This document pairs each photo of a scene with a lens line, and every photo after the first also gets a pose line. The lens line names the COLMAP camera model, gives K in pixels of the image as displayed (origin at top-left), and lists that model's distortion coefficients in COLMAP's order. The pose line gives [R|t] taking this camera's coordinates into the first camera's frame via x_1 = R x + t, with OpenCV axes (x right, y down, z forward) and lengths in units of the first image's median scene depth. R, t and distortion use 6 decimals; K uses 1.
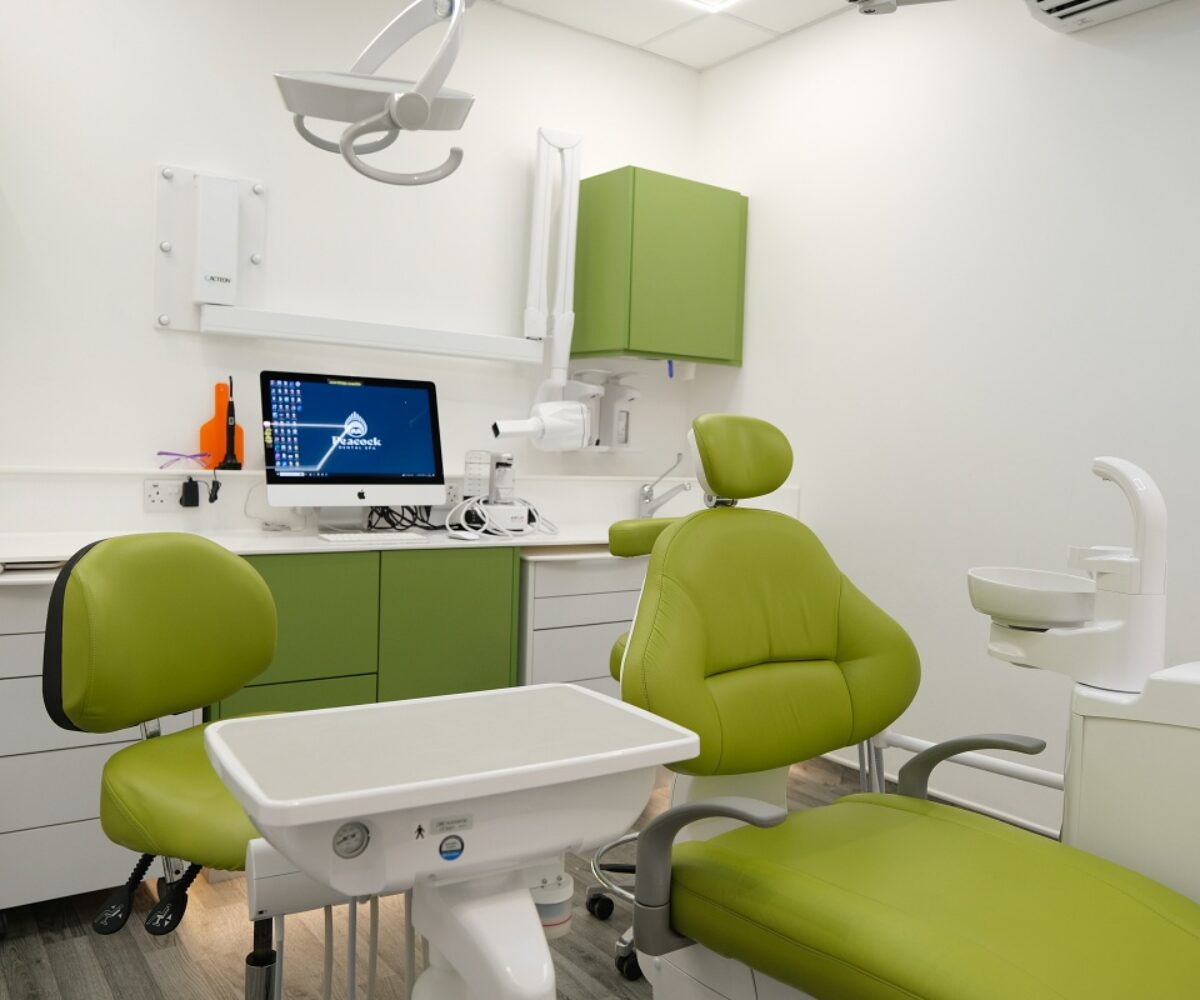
lens RADIAL K [[1013.5, 0, 600.3], [0, 1013.5, 500.2], [0, 0, 1]] dist [-0.031528, 0.008136]
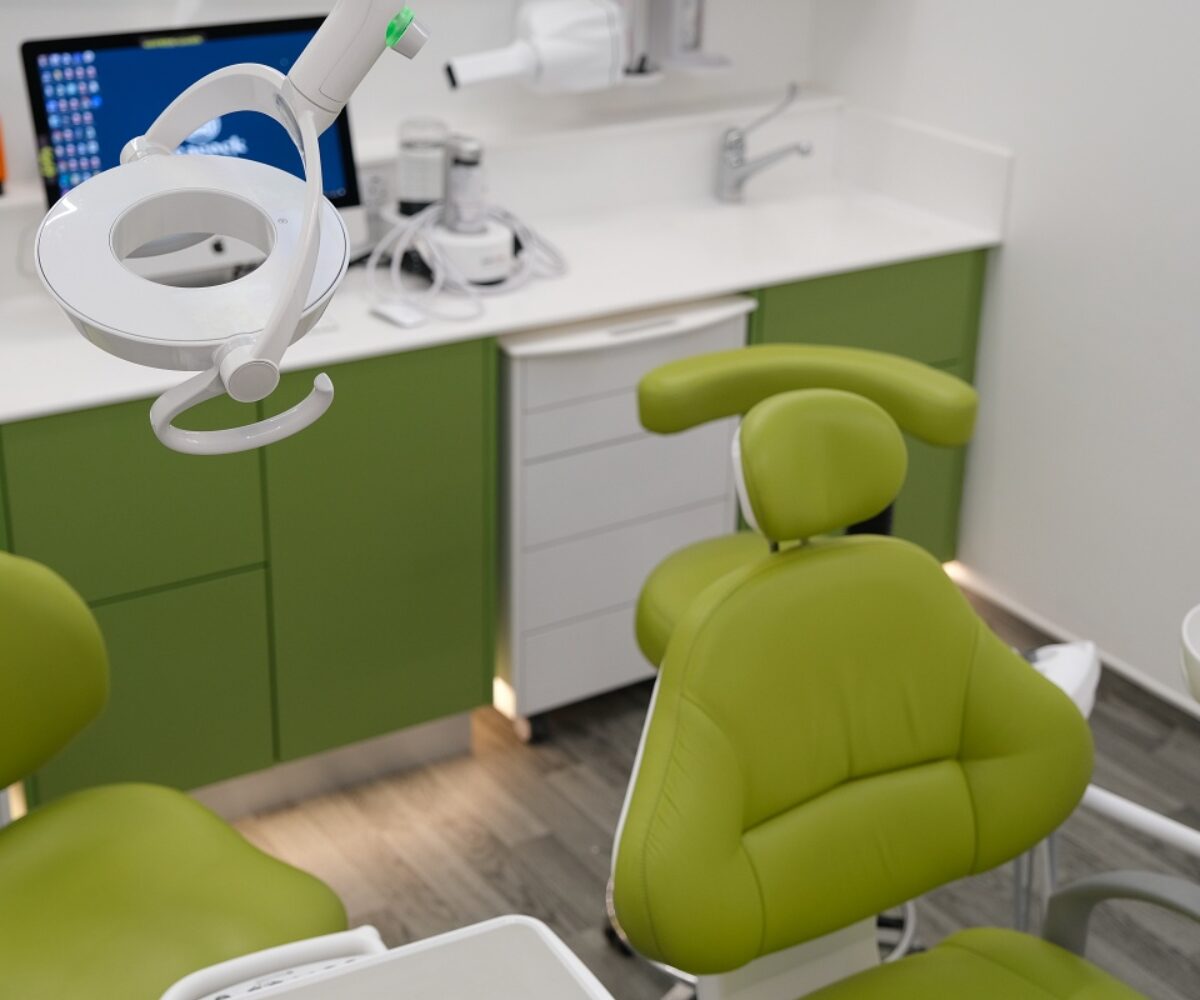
lens RADIAL K [[1974.7, 0, 588.9], [0, 1974.7, 504.9], [0, 0, 1]] dist [0.022079, 0.000000]
pose [[0.998393, 0.009910, -0.055799, 0.038047], [0.010512, 0.935123, 0.354167, -0.264480], [0.055689, -0.354184, 0.933516, -0.086737]]
